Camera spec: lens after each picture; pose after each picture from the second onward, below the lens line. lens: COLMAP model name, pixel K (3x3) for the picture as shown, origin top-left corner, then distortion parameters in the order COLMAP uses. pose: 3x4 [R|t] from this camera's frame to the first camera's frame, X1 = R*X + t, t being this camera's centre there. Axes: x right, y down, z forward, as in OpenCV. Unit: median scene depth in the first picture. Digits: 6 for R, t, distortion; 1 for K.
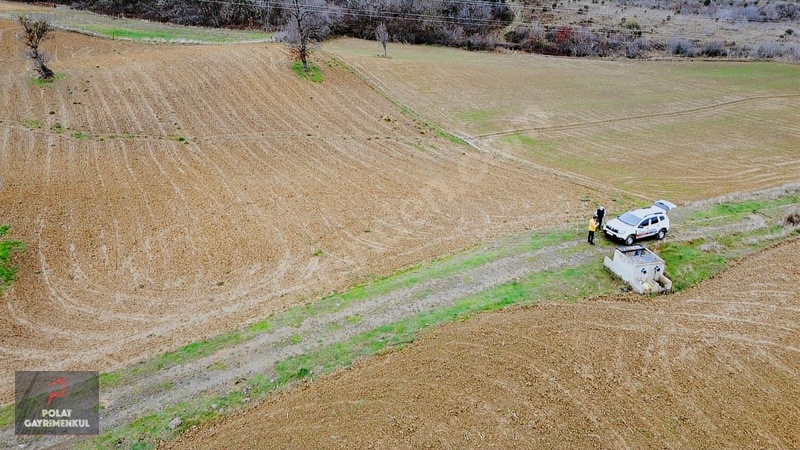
lens RADIAL K [[605.2, 0, 399.4], [0, 605.2, 224.3], [0, 0, 1]] dist [-0.000215, -0.010148]
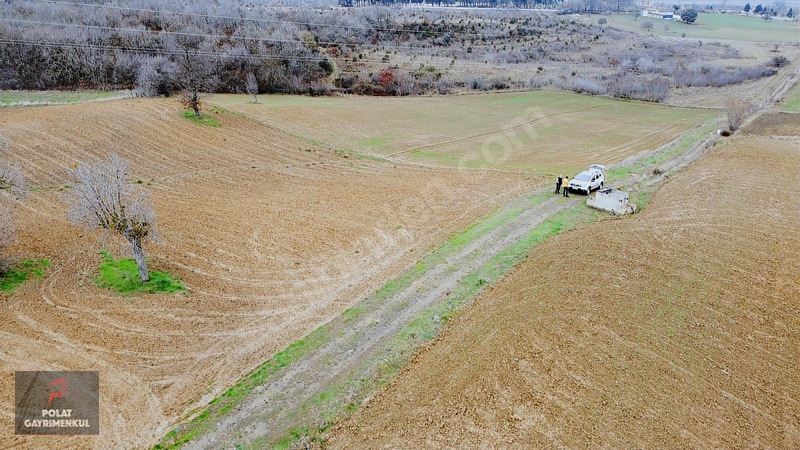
lens RADIAL K [[605.2, 0, 399.4], [0, 605.2, 224.3], [0, 0, 1]] dist [-0.000215, -0.010148]
pose [[0.921559, -0.138502, 0.362693, -0.330880], [0.170681, 0.983614, -0.058066, 0.064770], [-0.348707, 0.115416, 0.930098, -0.102748]]
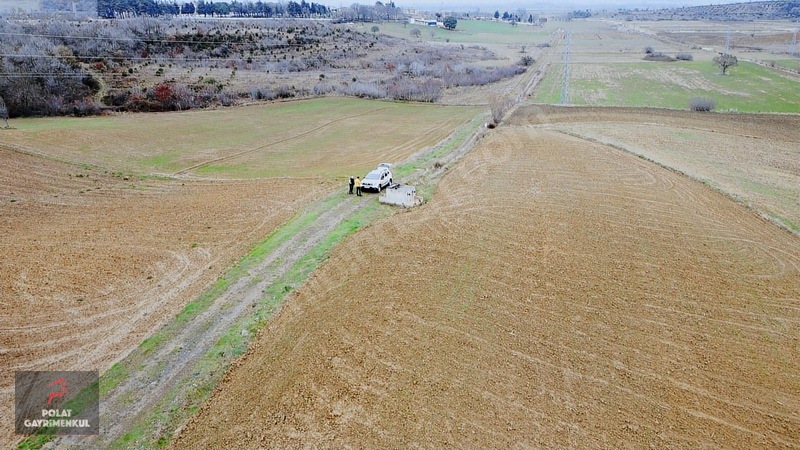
lens RADIAL K [[605.2, 0, 399.4], [0, 605.2, 224.3], [0, 0, 1]] dist [-0.000215, -0.010148]
pose [[0.735343, -0.235255, 0.635552, -0.329266], [0.300949, 0.953628, 0.004791, 0.069653], [-0.607207, 0.187745, 0.772044, -0.106856]]
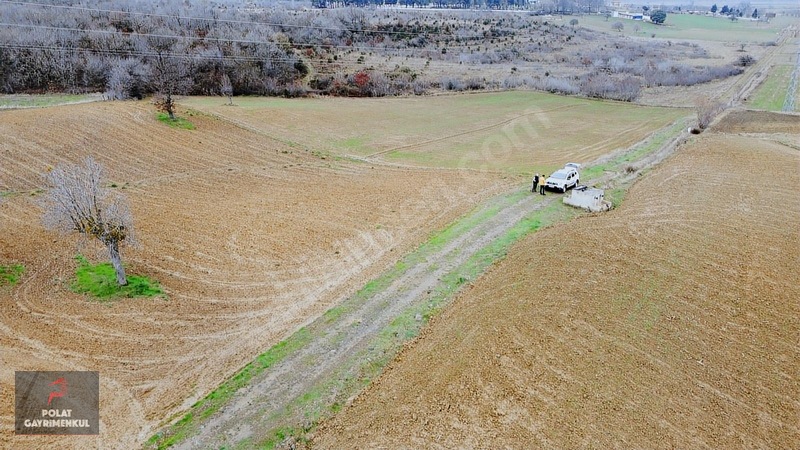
lens RADIAL K [[605.2, 0, 399.4], [0, 605.2, 224.3], [0, 0, 1]] dist [-0.000215, -0.010148]
pose [[0.904893, -0.151491, 0.397768, -0.334663], [0.187598, 0.980802, -0.053231, 0.065815], [-0.382068, 0.122789, 0.915940, -0.103646]]
